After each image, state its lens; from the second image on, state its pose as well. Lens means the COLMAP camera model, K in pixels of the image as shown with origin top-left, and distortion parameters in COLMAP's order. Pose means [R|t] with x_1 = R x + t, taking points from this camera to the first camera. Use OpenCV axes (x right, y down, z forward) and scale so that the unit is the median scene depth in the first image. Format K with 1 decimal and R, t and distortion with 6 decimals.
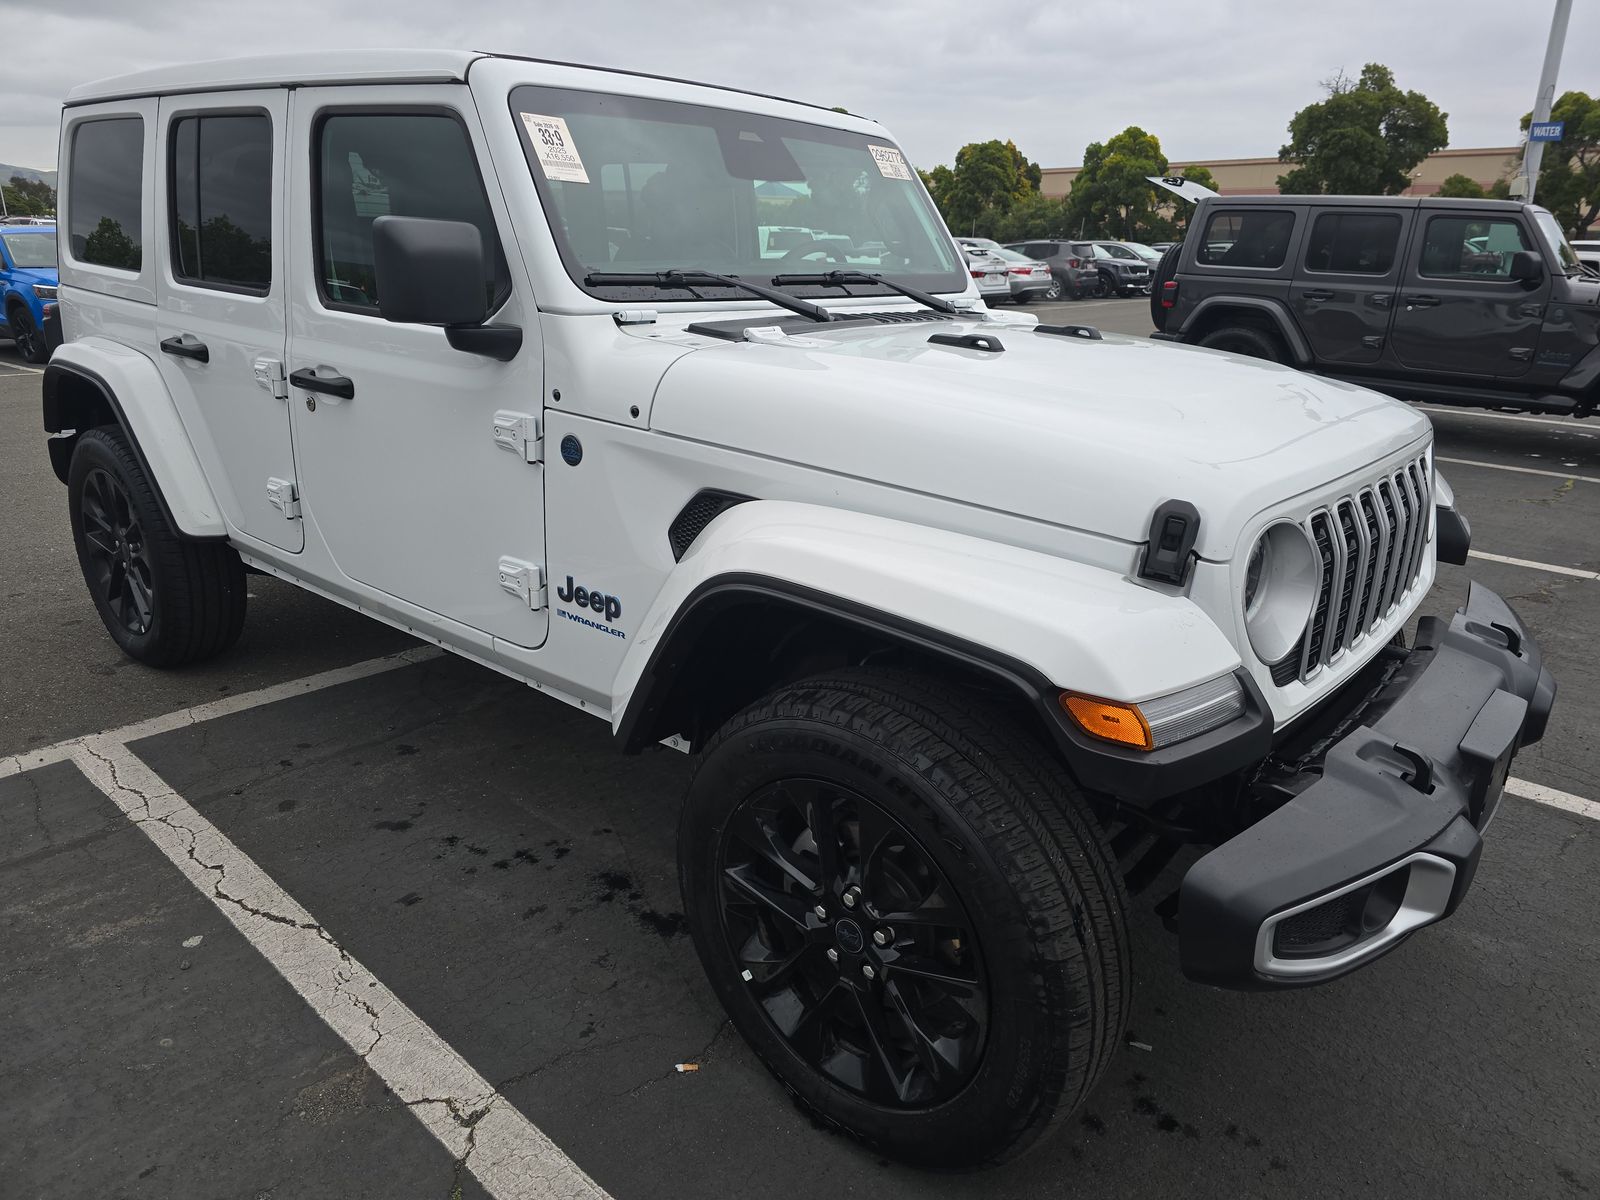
lens RADIAL K [[1109.4, 0, 807.1], [0, 1109.4, 604.0], [0, 0, 1]] dist [0.069217, -0.058440]
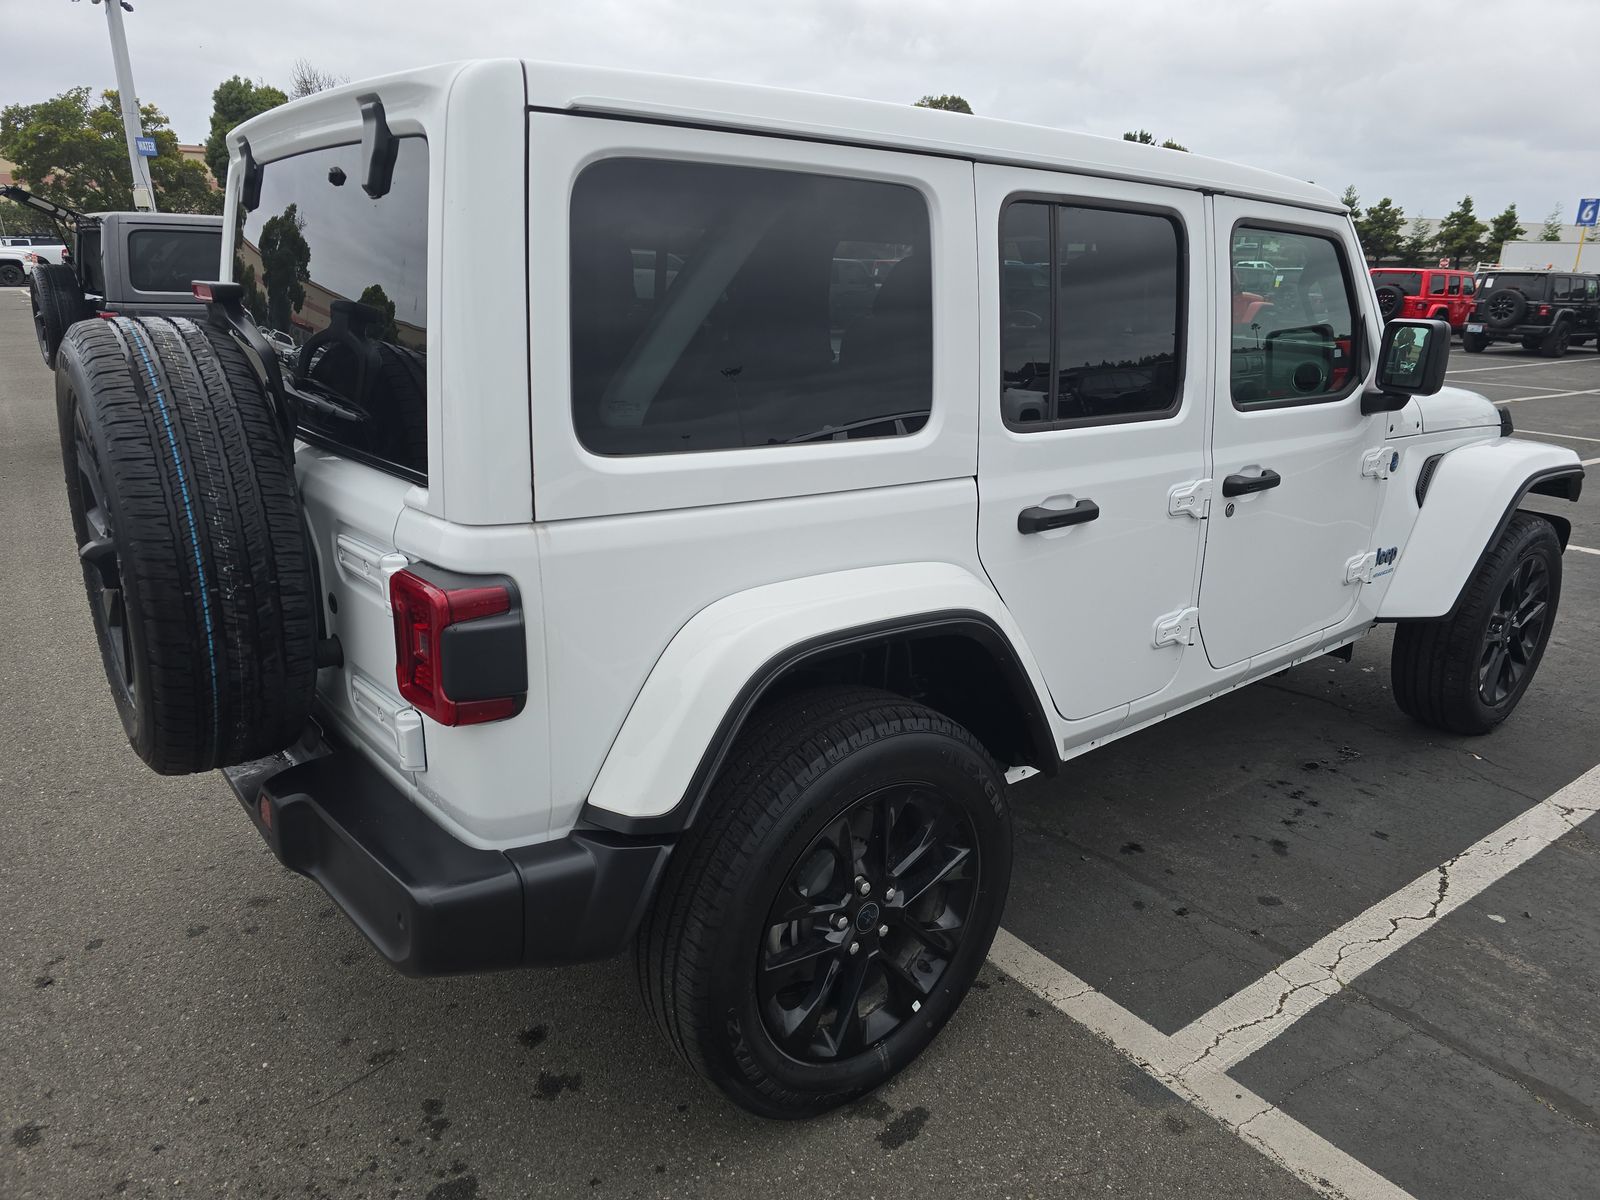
lens RADIAL K [[1109.4, 0, 807.1], [0, 1109.4, 604.0], [0, 0, 1]] dist [0.069217, -0.058440]
pose [[0.156865, -0.305339, 0.939234, -1.297846], [0.292362, 0.922740, 0.251149, -0.409945], [-0.943355, 0.235201, 0.234015, 1.019183]]
